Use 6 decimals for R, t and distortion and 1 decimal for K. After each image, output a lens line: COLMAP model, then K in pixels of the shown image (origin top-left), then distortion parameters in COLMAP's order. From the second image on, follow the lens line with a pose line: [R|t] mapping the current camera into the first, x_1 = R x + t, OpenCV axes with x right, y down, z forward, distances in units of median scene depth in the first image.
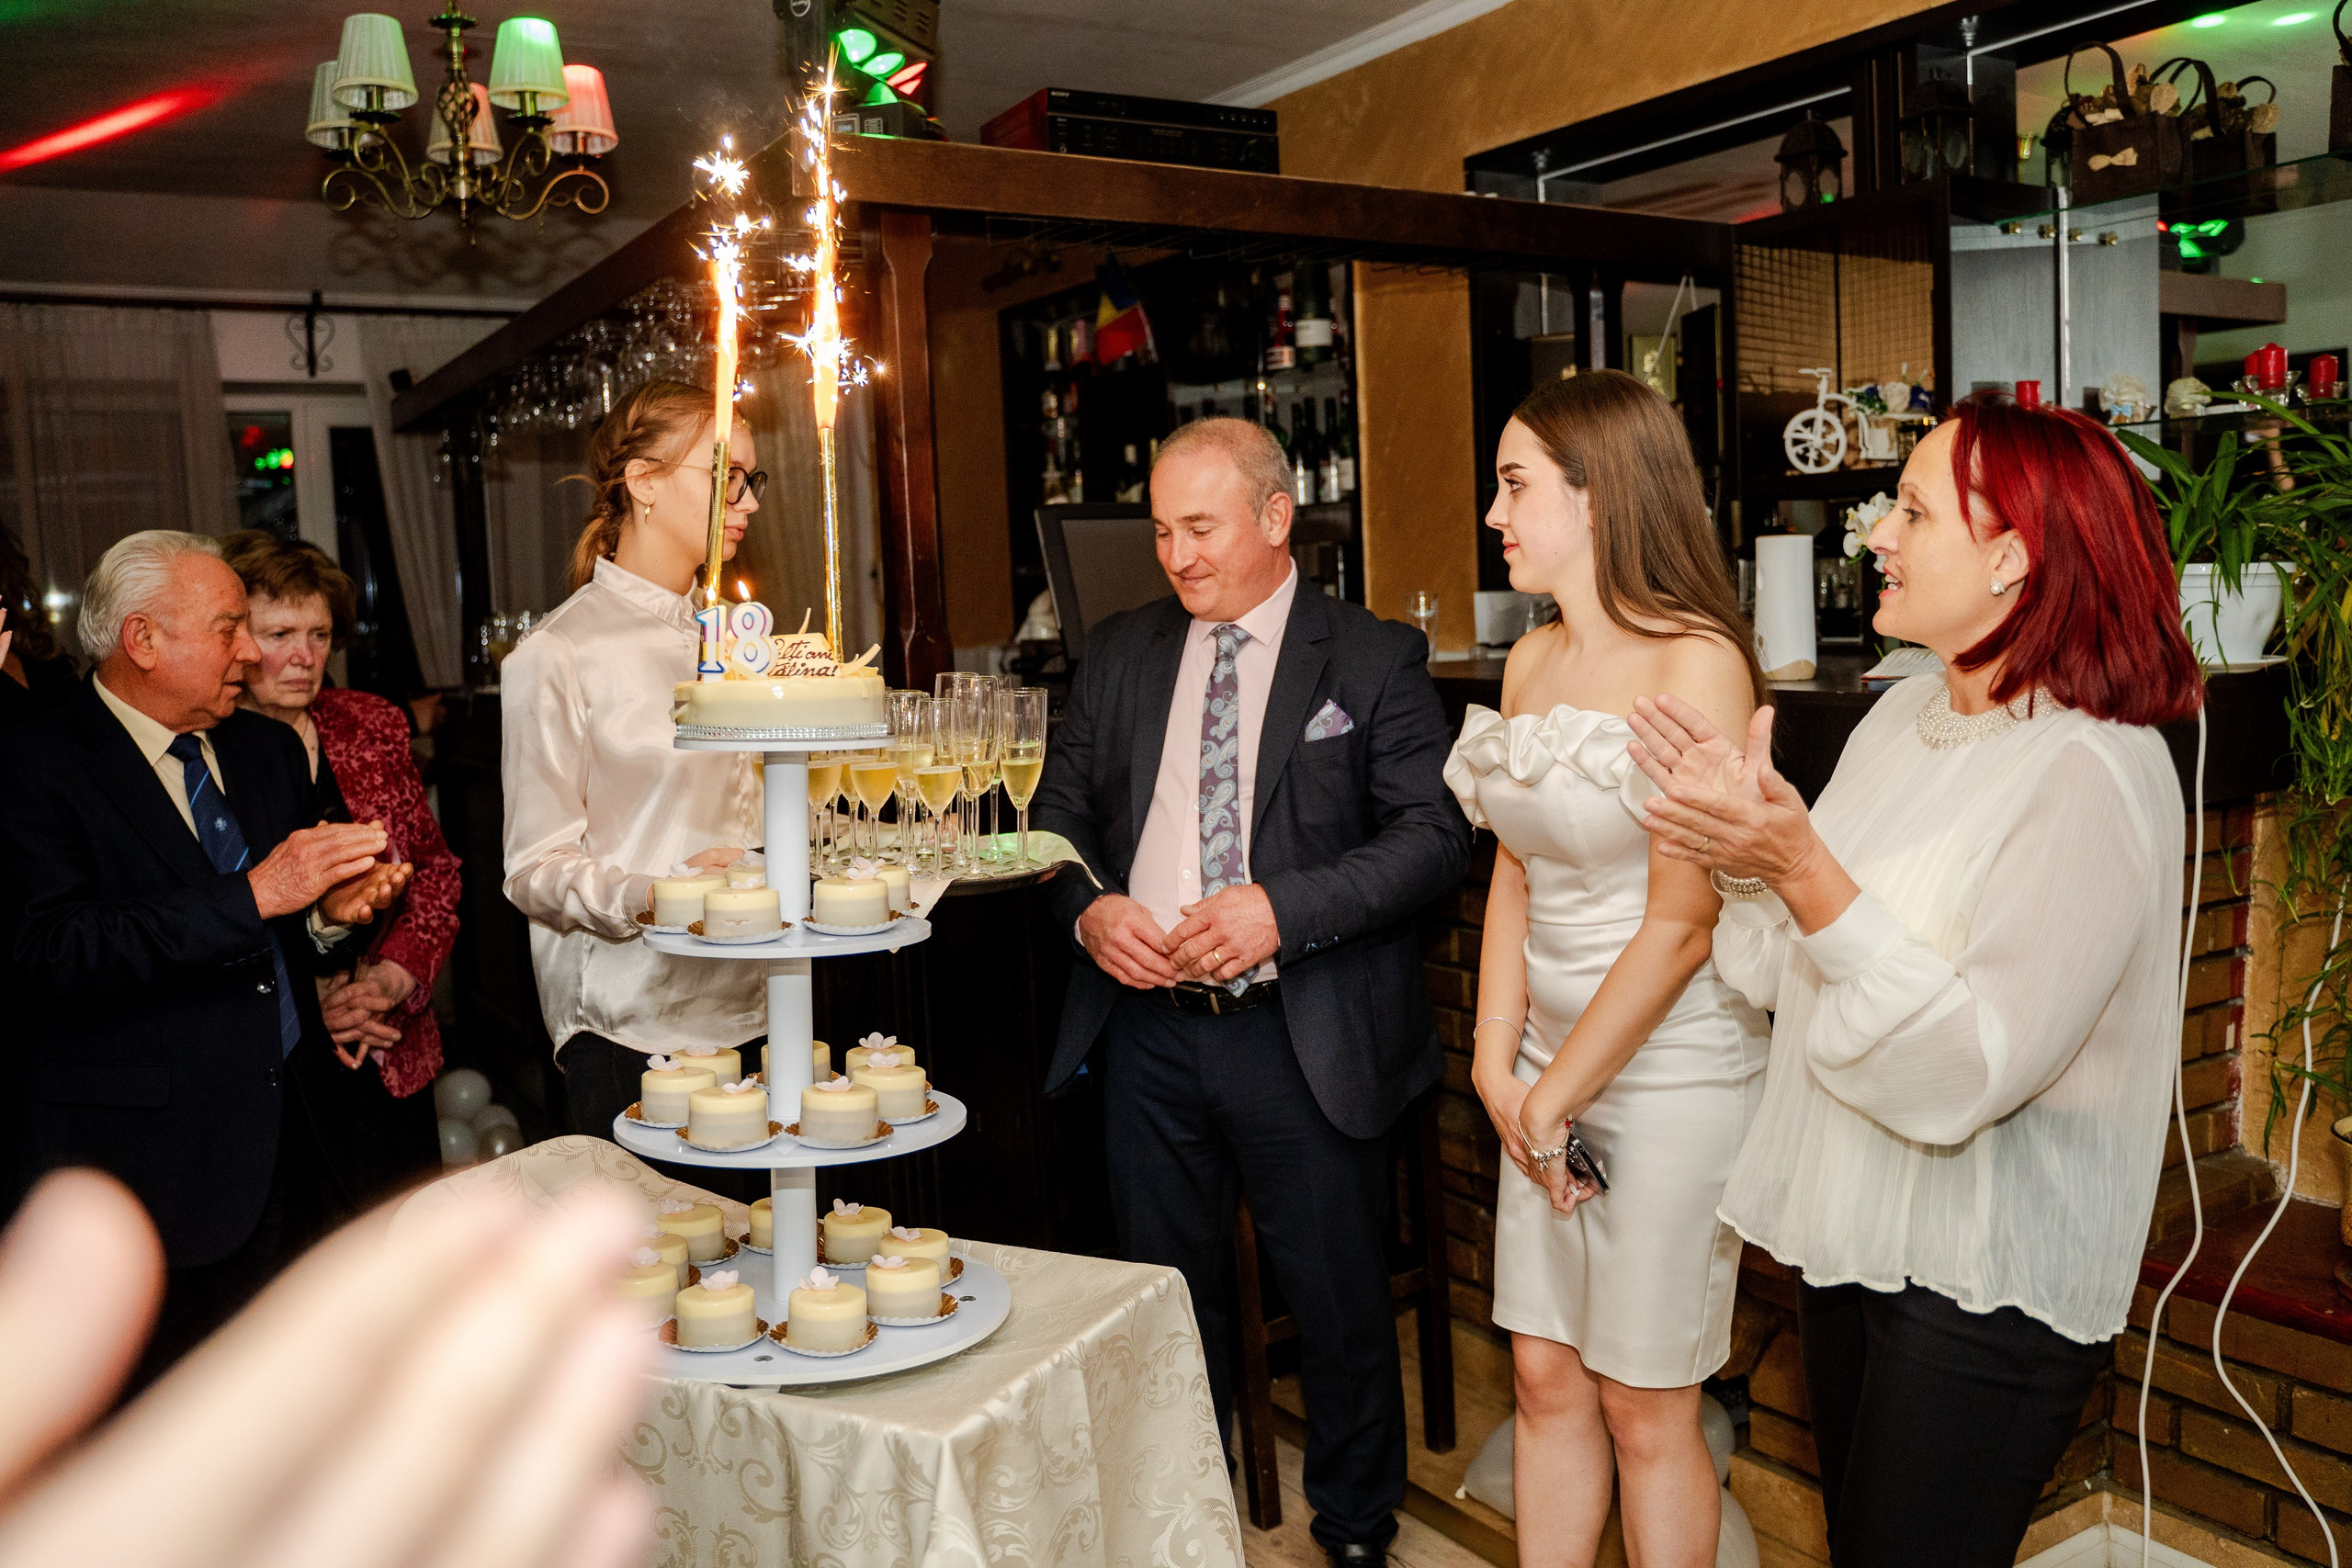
lens RADIAL K [[1913.4, 0, 1179.4], [0, 1913.4, 778.1], [0, 0, 1]] dist [-0.109838, 0.085273]
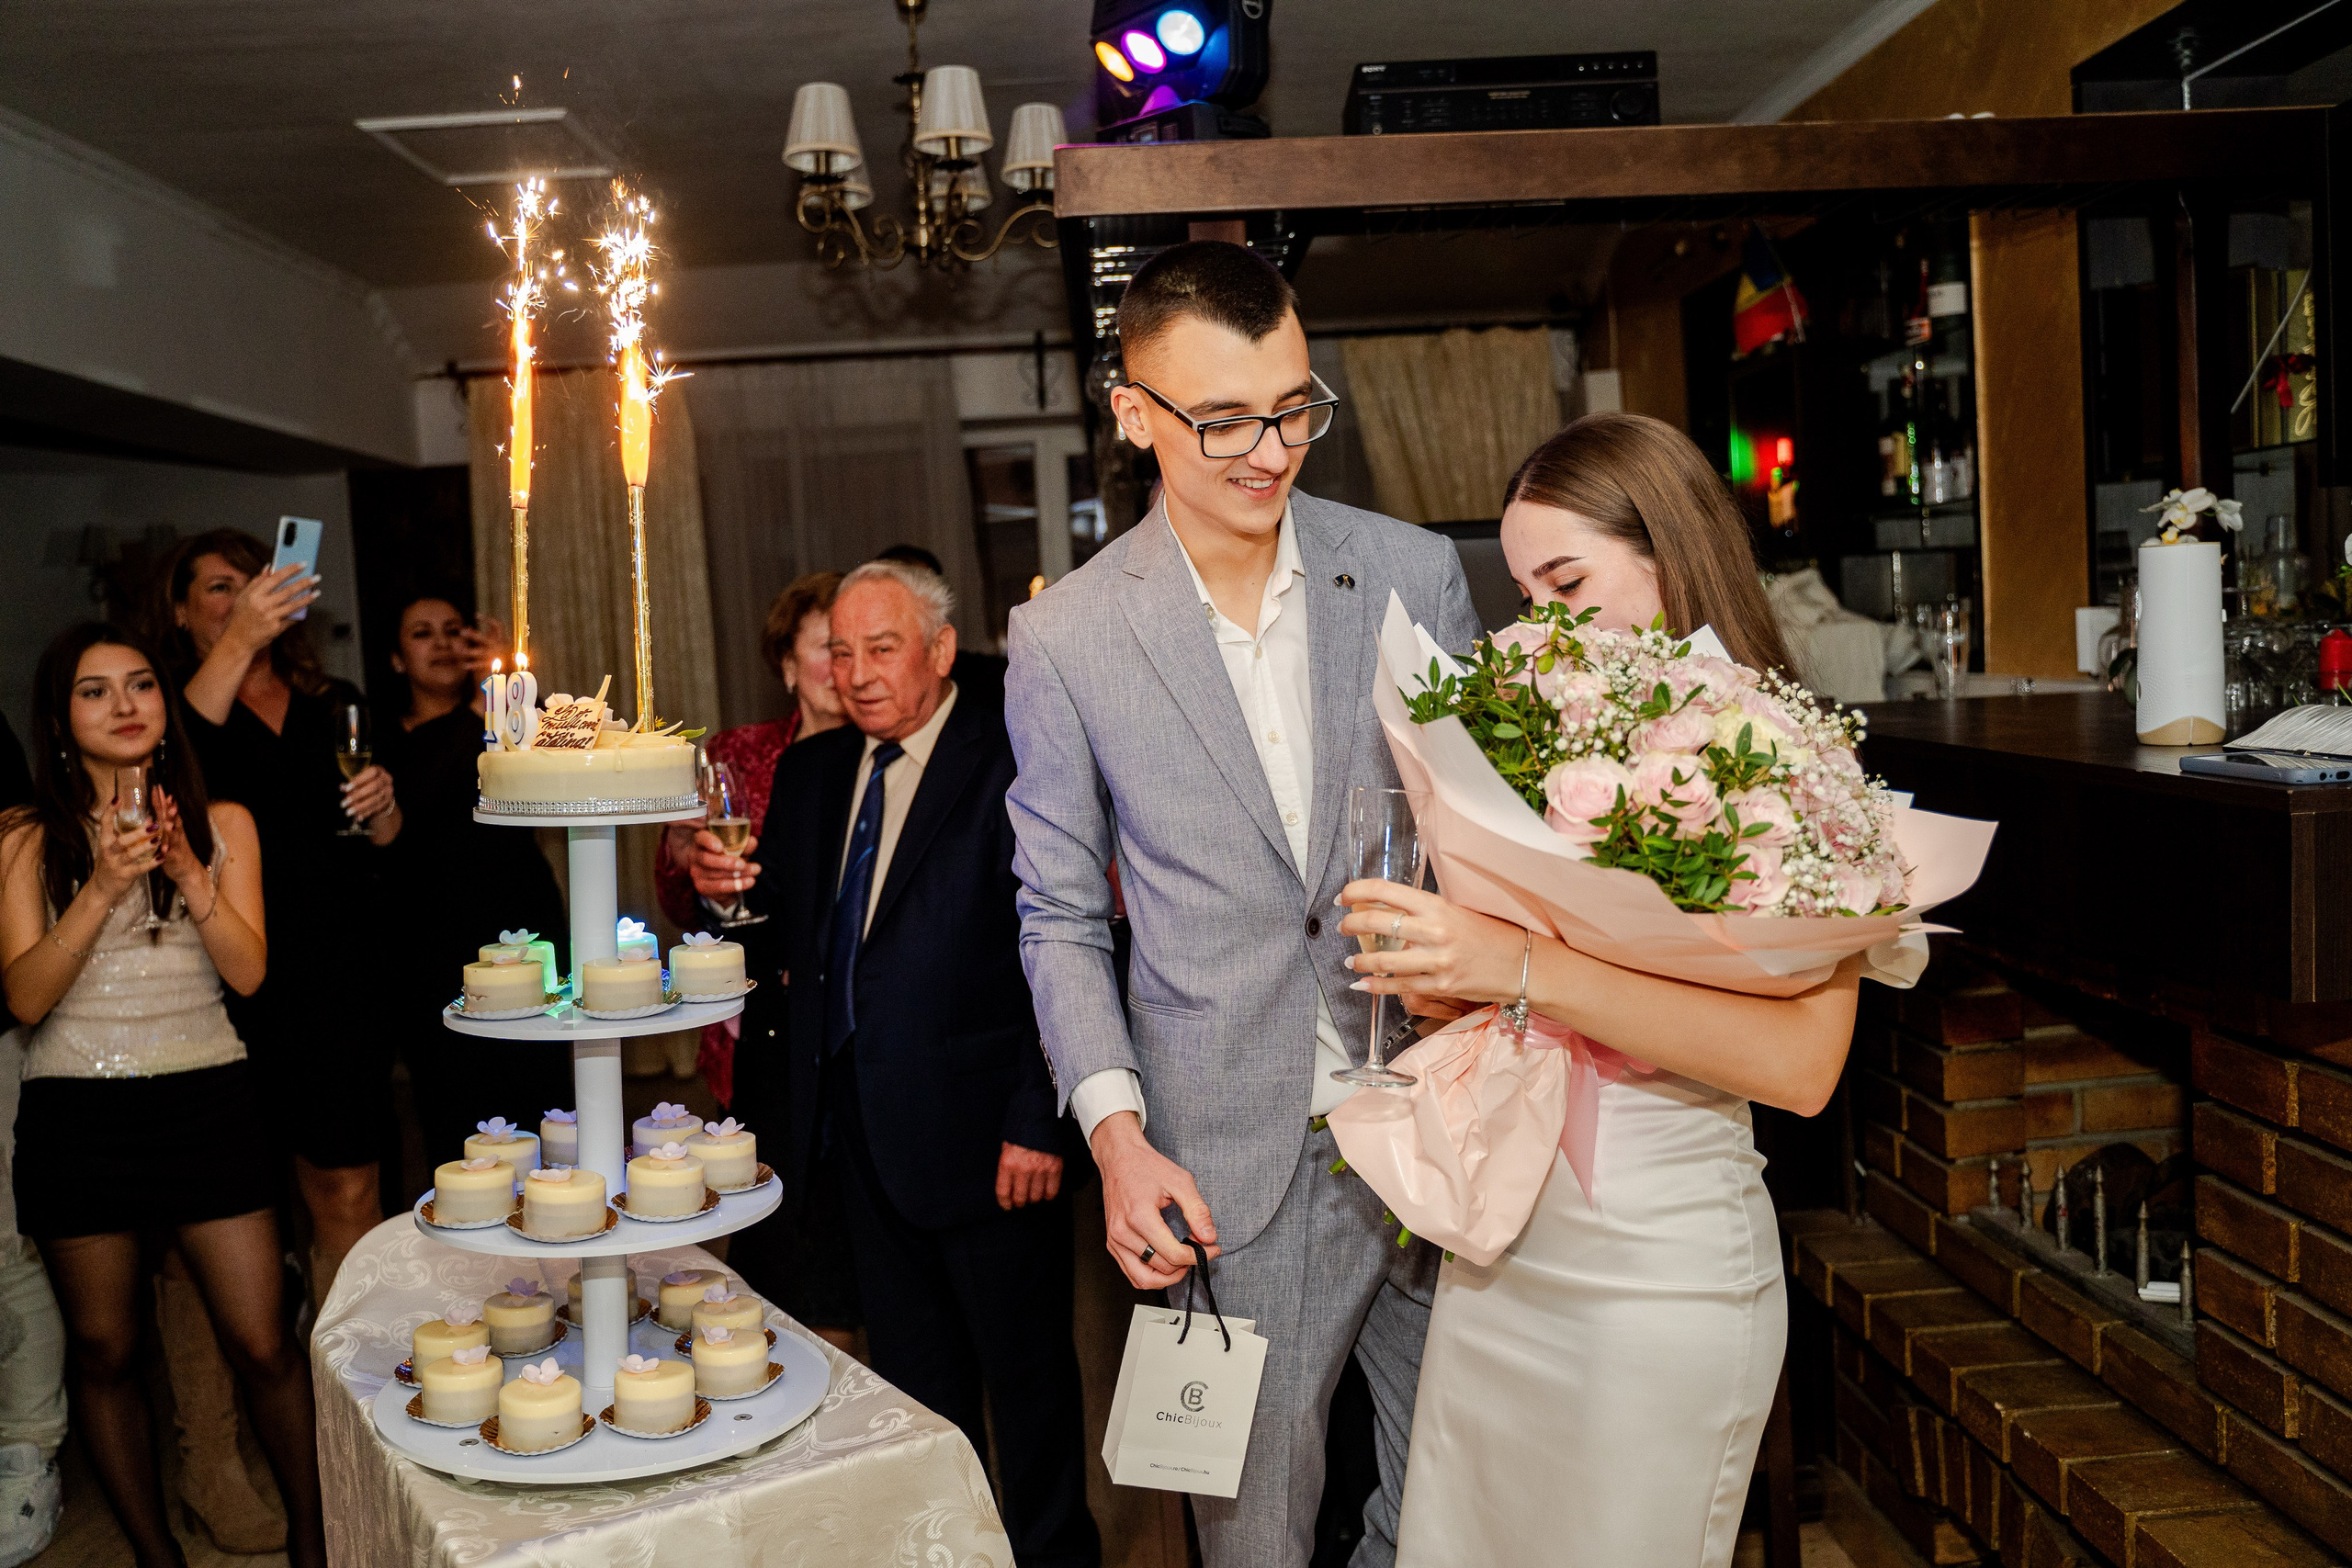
lens RADIAL K [[1913.4, 0, 1185.1], [0, 1913.4, 779.0], [0, 0, 1]] dist [-0.109838, 0.085273]
pose [[0.870930, 0.029468, -0.490523, 0.282287], [-0.028622, 0.999548, 0.009229, -0.028542], [0.490573, 0.006002, 0.871379, 0.163343]]
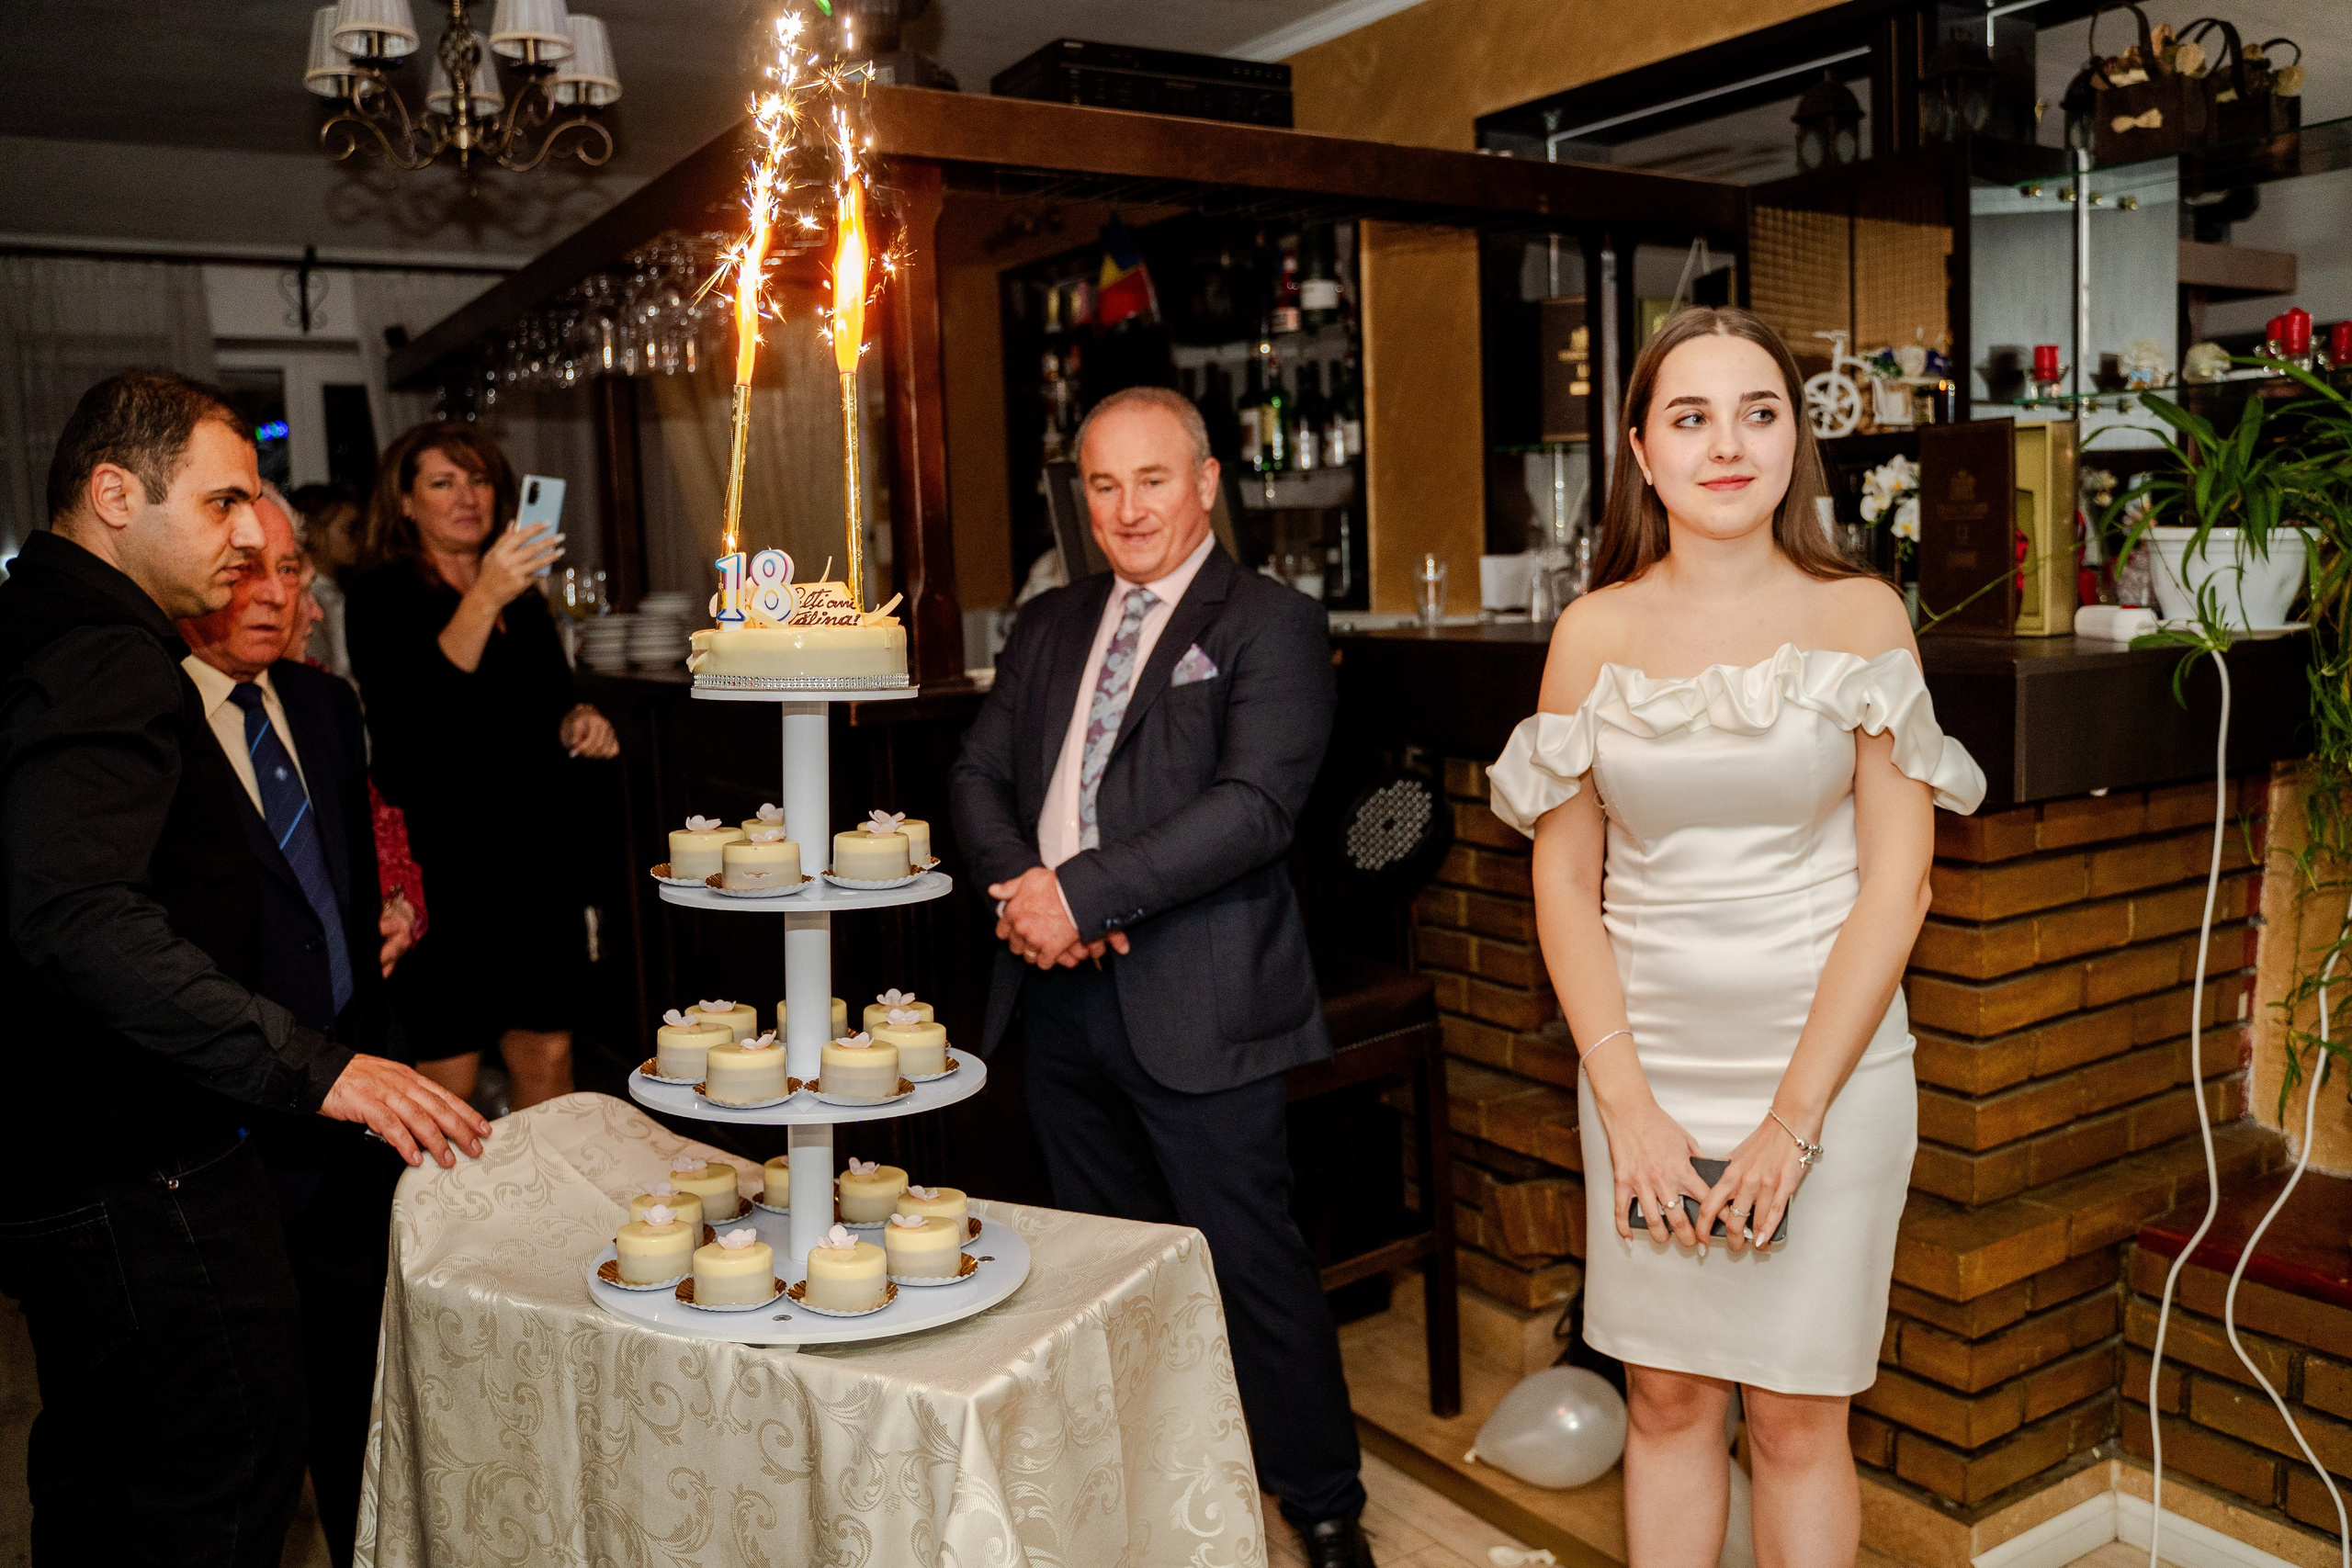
lens RADIAL K [[1913.4, 0, 1179.3], [0, 1913.4, 778.5], [0, 0, 1]] dist [-0.109838, 0.085273]
pose [[0.999960, 0.006530, 0.006170, -0.010365], [-0.006628, 0.999852, 0.015868, 0.004433], [-0.006066, -0.015908, 0.999855, 0.008093]]
